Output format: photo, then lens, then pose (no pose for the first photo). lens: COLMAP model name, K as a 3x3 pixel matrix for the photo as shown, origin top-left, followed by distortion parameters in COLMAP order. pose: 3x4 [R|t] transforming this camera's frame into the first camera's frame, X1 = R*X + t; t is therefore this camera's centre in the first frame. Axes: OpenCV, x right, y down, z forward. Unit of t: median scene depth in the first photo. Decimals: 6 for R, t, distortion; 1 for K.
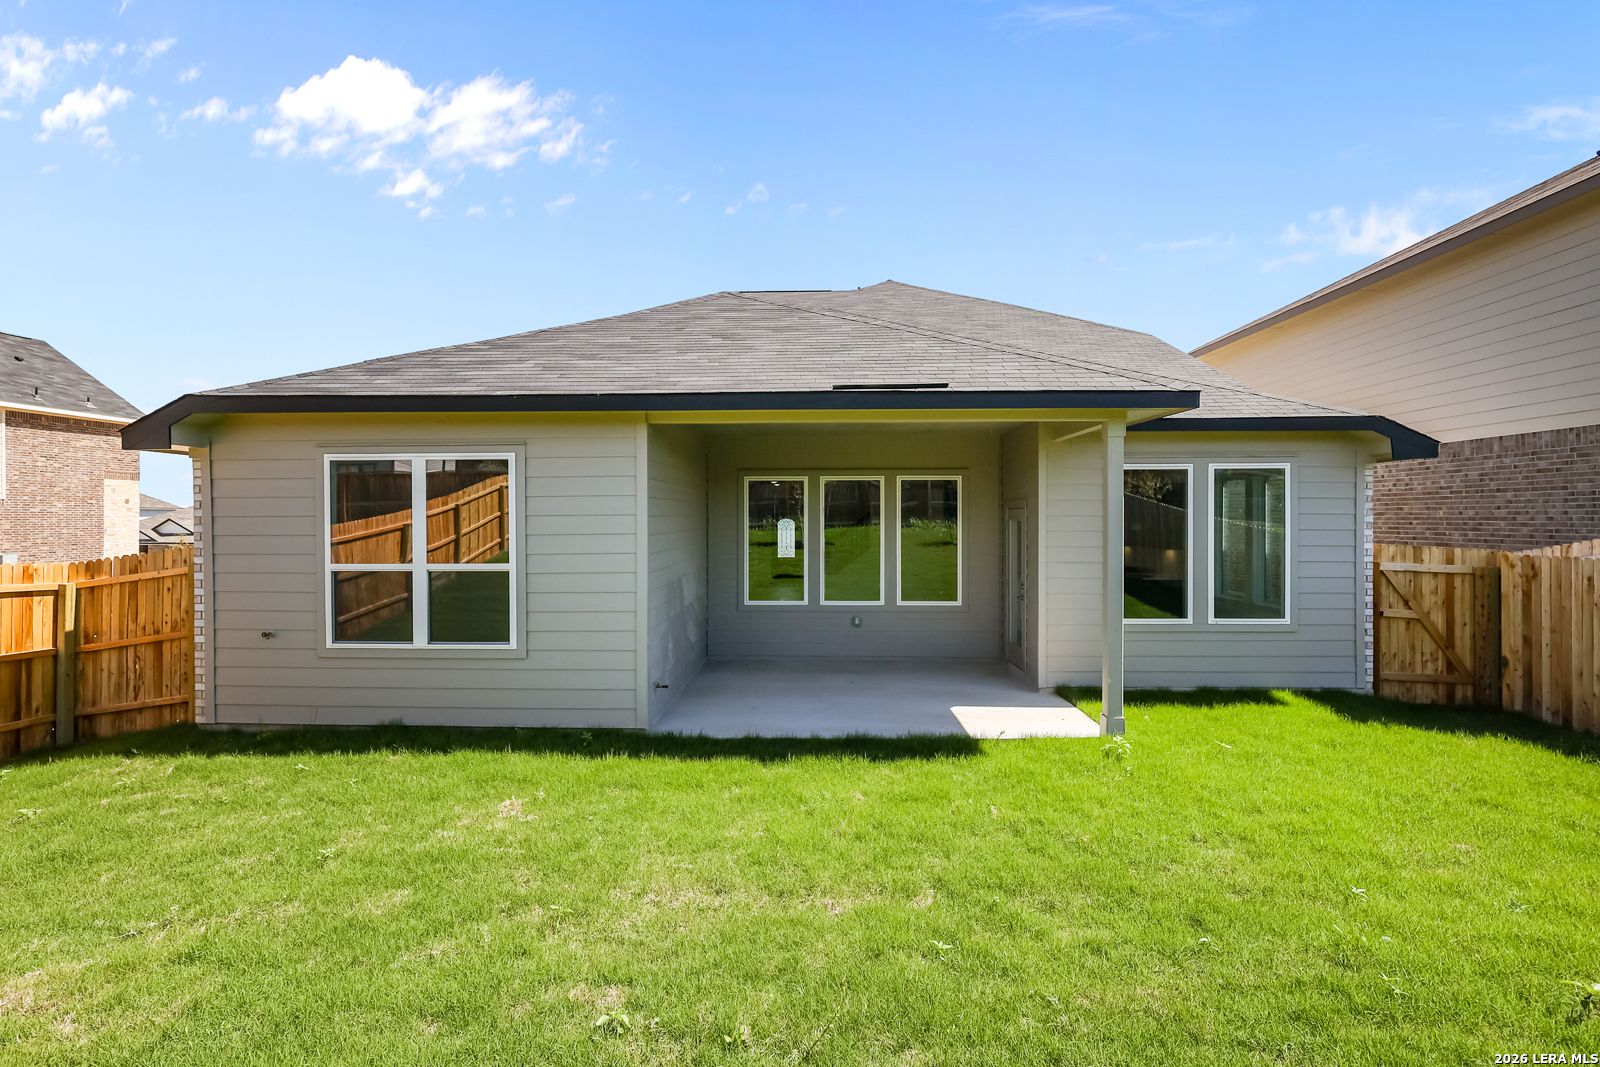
lens RADIAL K [[738.0, 0, 795.2], [0, 738.0, 533.2], [0, 0, 1]] dist [-0.002244, 0.000085]
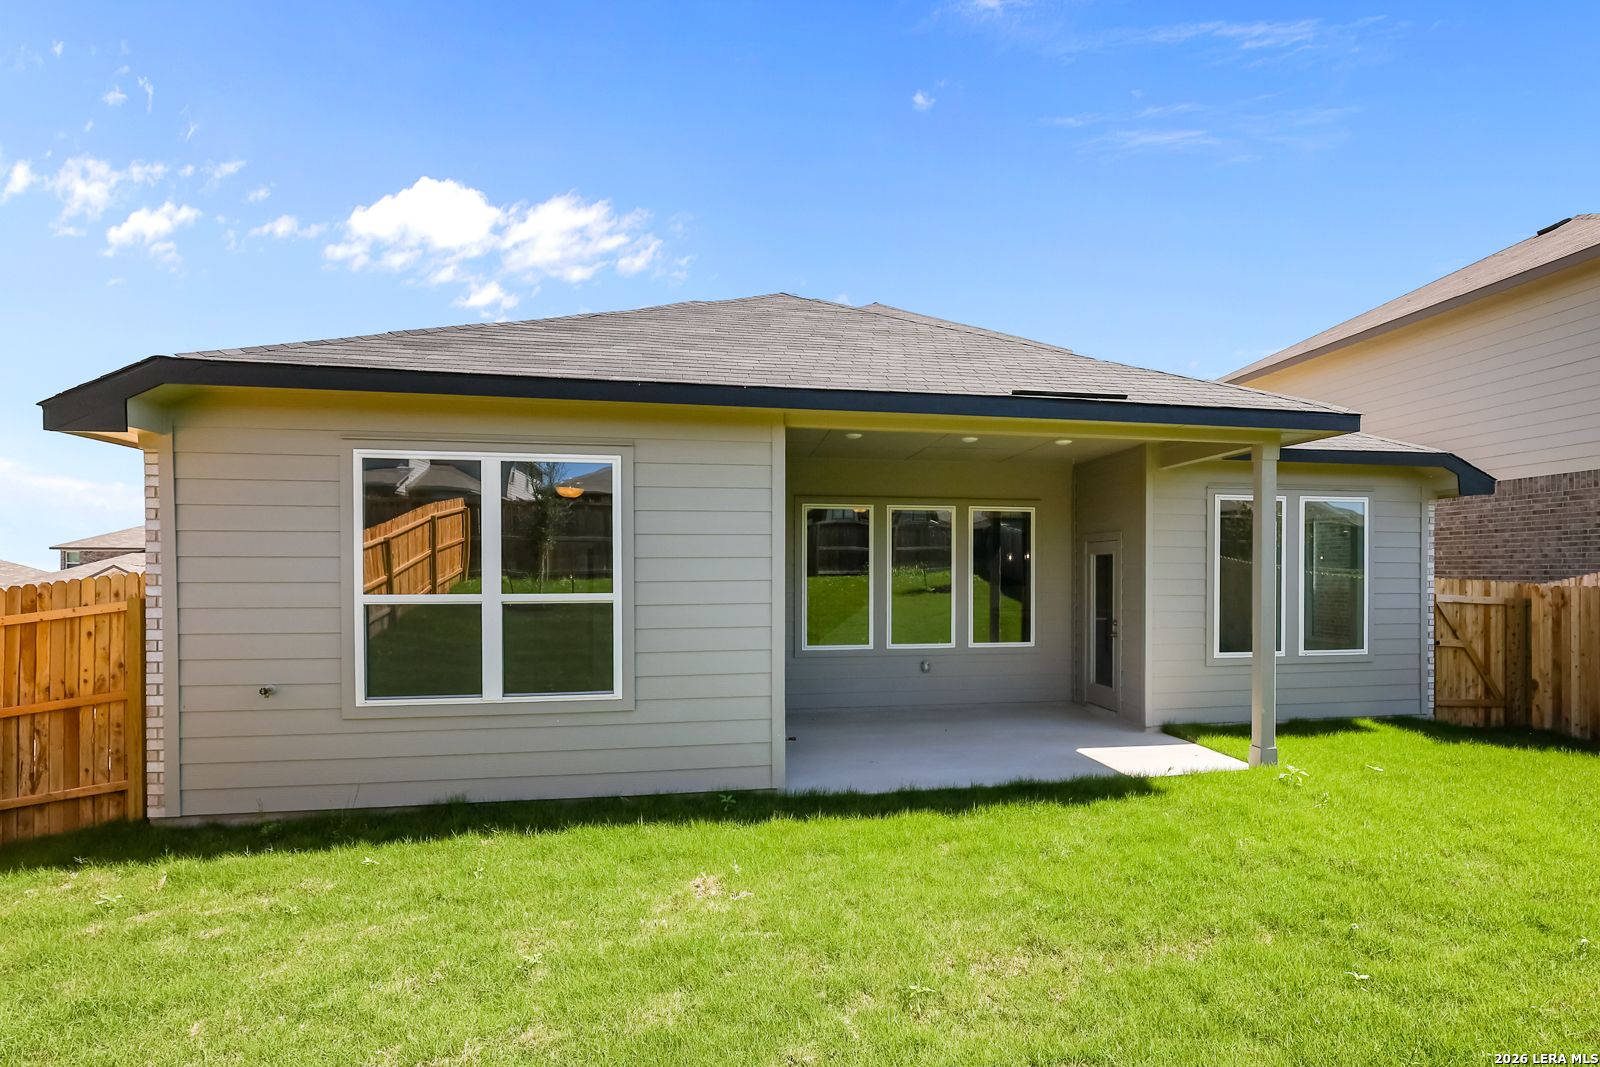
lens RADIAL K [[806.0, 0, 875.5], [0, 806.0, 590.1], [0, 0, 1]] dist [-0.002033, -0.000162]
pose [[0.973876, -0.002974, 0.227059, -0.267377], [0.002599, 0.999995, 0.001953, 0.031873], [-0.227064, -0.001312, 0.973879, 0.067828]]
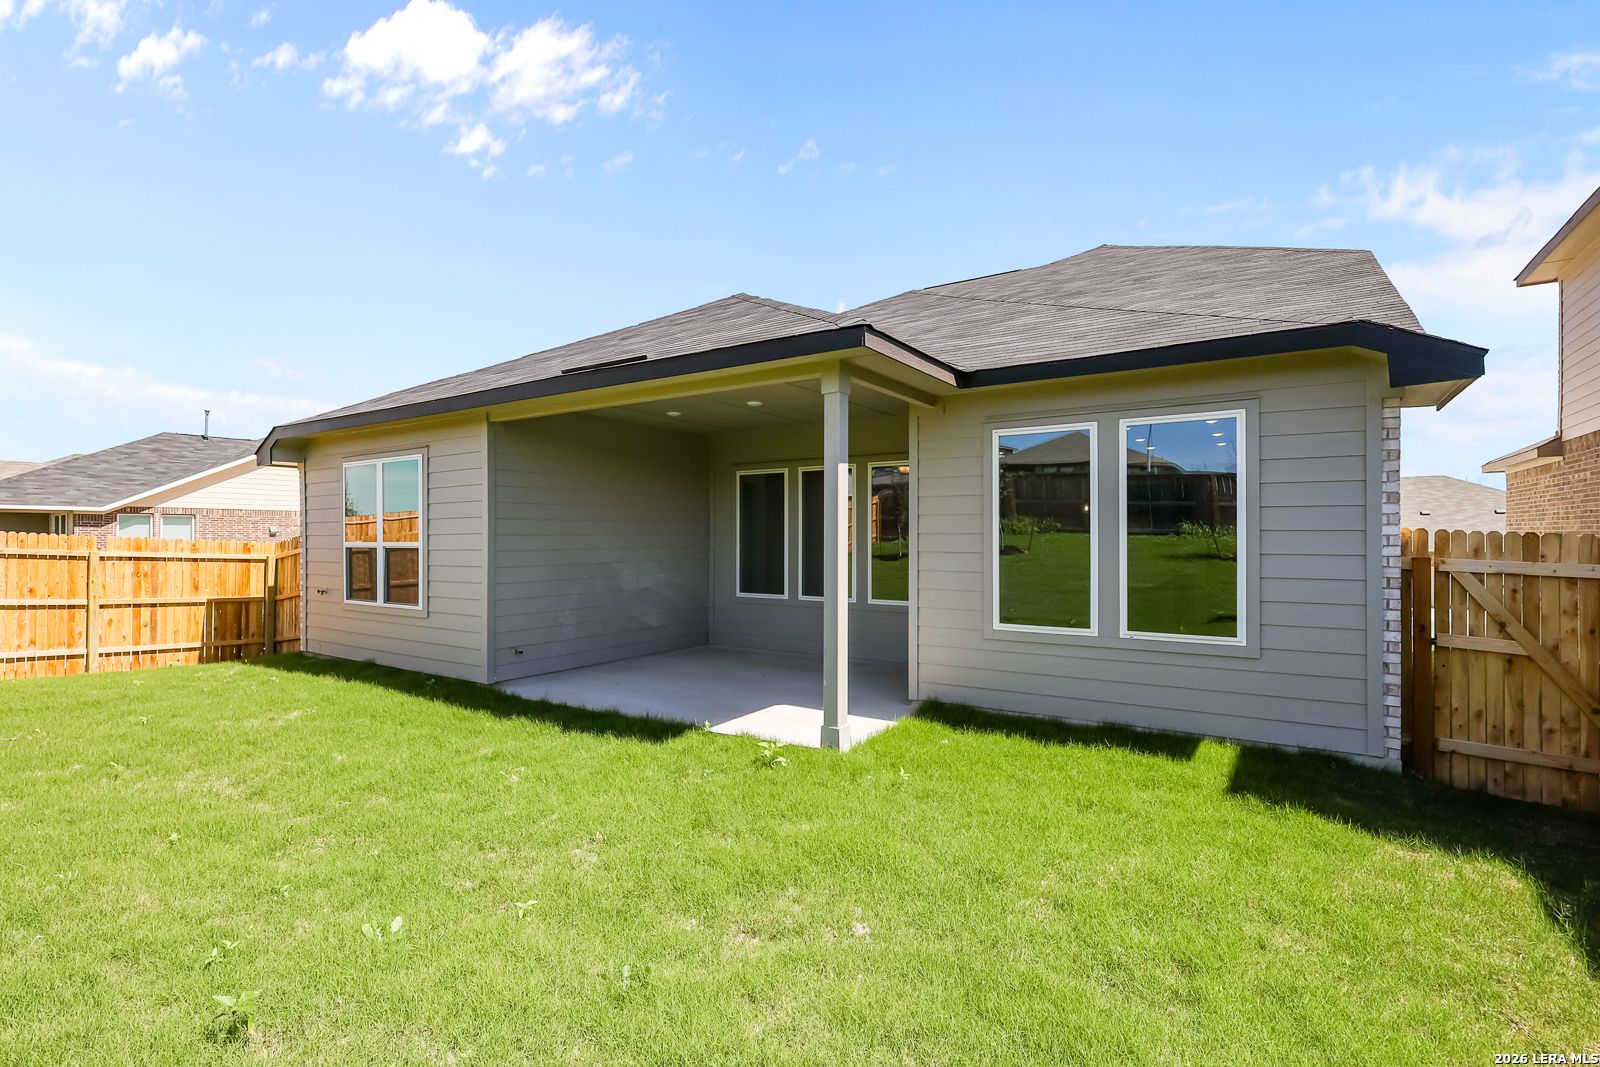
lens RADIAL K [[747.8, 0, 803.0], [0, 747.8, 543.2], [0, 0, 1]] dist [-0.003882, 0.000144]
pose [[0.857056, 0.004729, -0.515202, 0.719686], [-0.010386, 0.999913, -0.008099, 0.040840], [0.515119, 0.012292, 0.857030, 0.213778]]
